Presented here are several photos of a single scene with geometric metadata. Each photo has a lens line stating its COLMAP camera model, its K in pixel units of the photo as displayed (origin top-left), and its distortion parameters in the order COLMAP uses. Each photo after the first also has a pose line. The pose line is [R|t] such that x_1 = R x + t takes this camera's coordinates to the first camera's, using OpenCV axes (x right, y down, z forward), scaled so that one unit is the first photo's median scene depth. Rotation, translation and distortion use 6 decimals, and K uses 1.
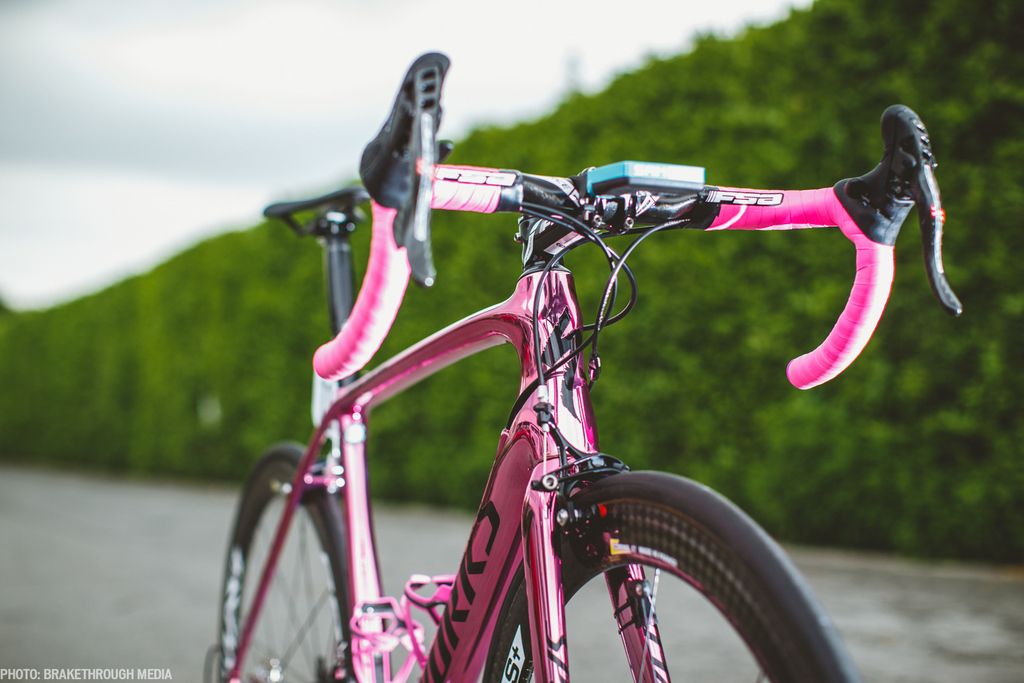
lens RADIAL K [[1492.4, 0, 512.0], [0, 1492.4, 341.5], [0, 0, 1]] dist [-0.294686, 0.938311]
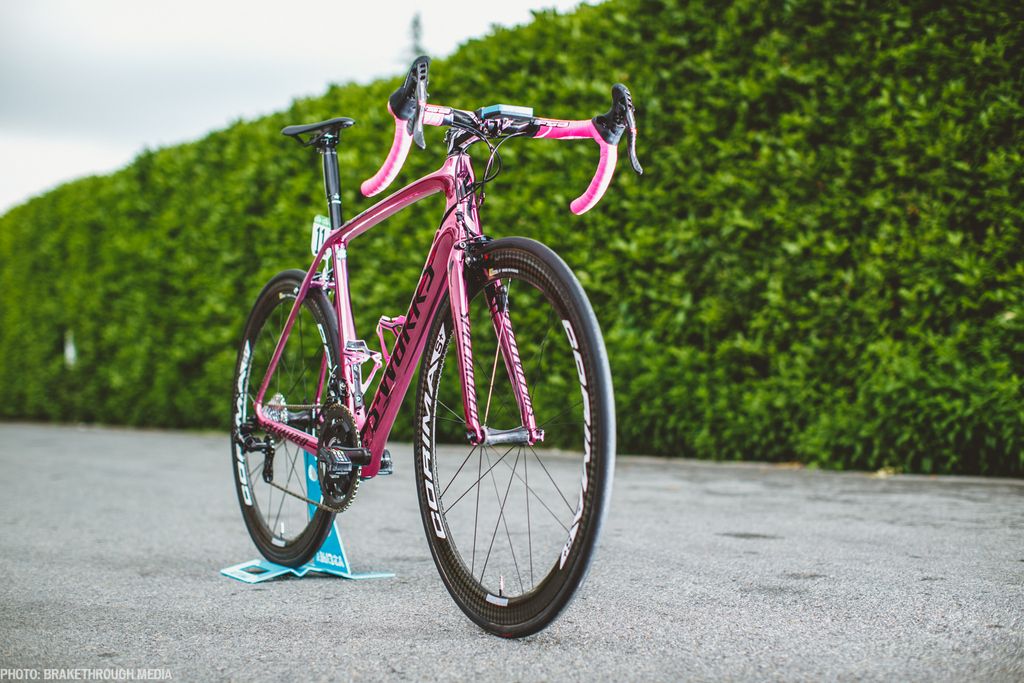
lens RADIAL K [[1642.3, 0, 533.8], [0, 1642.3, 342.3], [0, 0, 1]] dist [-0.177748, 0.136289]
pose [[0.992120, 0.016321, 0.124221, -0.167674], [-0.017229, 0.999832, 0.006233, 0.215844], [-0.124099, -0.008324, 0.992235, -1.431974]]
